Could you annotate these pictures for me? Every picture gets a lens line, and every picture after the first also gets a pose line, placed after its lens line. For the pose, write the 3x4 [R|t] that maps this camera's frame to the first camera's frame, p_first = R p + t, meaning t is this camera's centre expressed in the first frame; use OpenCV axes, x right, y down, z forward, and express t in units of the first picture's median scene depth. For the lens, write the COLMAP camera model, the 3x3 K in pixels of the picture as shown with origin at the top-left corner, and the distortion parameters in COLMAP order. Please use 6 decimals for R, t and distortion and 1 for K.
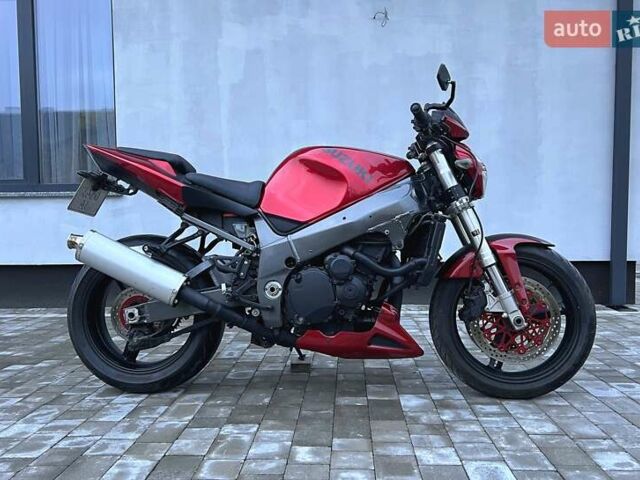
lens RADIAL K [[552.7, 0, 313.8], [0, 552.7, 255.6], [0, 0, 1]] dist [0.034136, -0.023327]
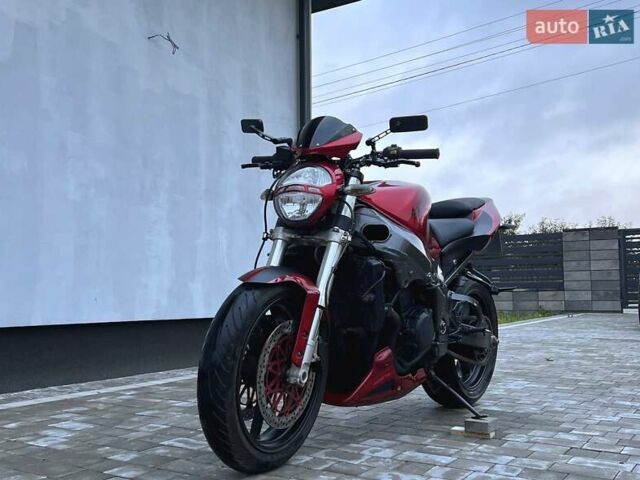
lens RADIAL K [[710.2, 0, 297.0], [0, 710.2, 249.0], [0, 0, 1]] dist [0.040783, 0.000000]
pose [[0.495158, 0.065994, 0.866293, -1.512128], [0.049996, 0.993294, -0.104245, 0.057877], [-0.867363, 0.094929, 0.488539, 0.597498]]
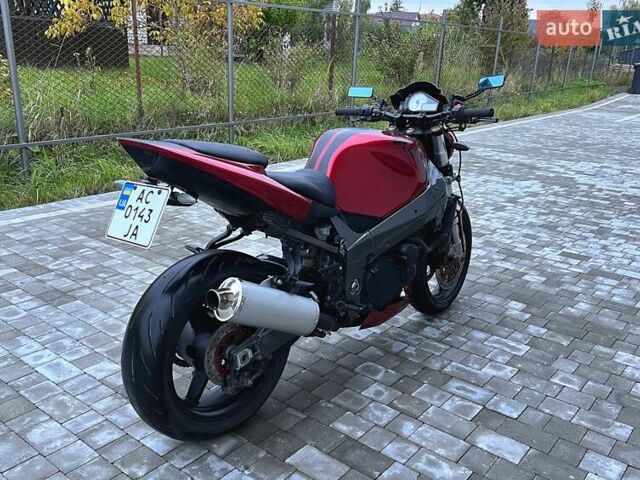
lens RADIAL K [[588.0, 0, 307.3], [0, 588.0, 268.0], [0, 0, 1]] dist [0.030246, 0.000000]
pose [[-0.589069, 0.275639, -0.759619, 0.798353], [-0.075142, 0.917269, 0.391115, -0.404857], [0.804582, 0.287473, -0.519623, 1.721245]]
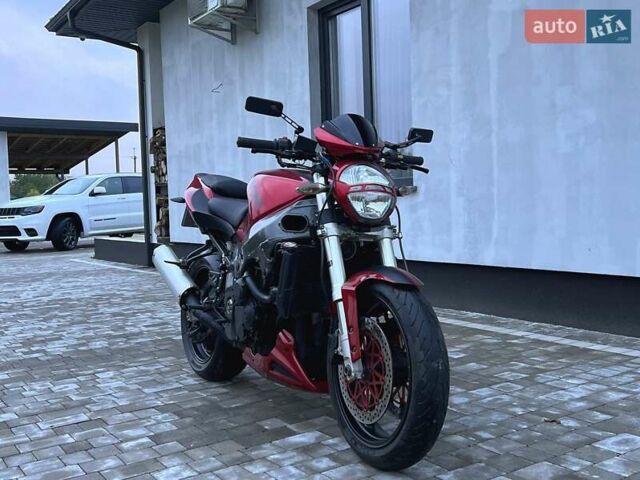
lens RADIAL K [[710.2, 0, 350.5], [0, 710.2, 237.3], [0, 0, 1]] dist [0.040783, 0.000000]
pose [[0.610646, 0.026497, -0.791460, 1.239516], [-0.016224, 0.999649, 0.020949, -0.111079], [0.791738, 0.000048, 0.610861, 0.340607]]
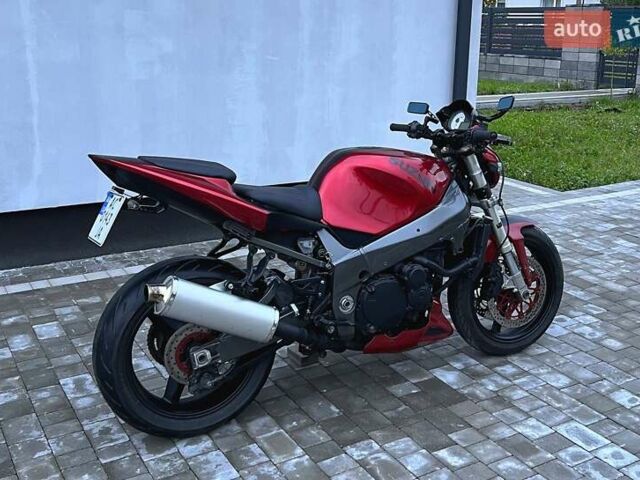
lens RADIAL K [[753.8, 0, 348.1], [0, 753.8, 219.9], [0, 0, 1]] dist [0.043675, 0.000000]
pose [[0.821569, -0.122445, 0.556805, -0.838277], [0.006583, 0.978636, 0.205495, -0.378356], [-0.570072, -0.165163, 0.804823, -0.061757]]
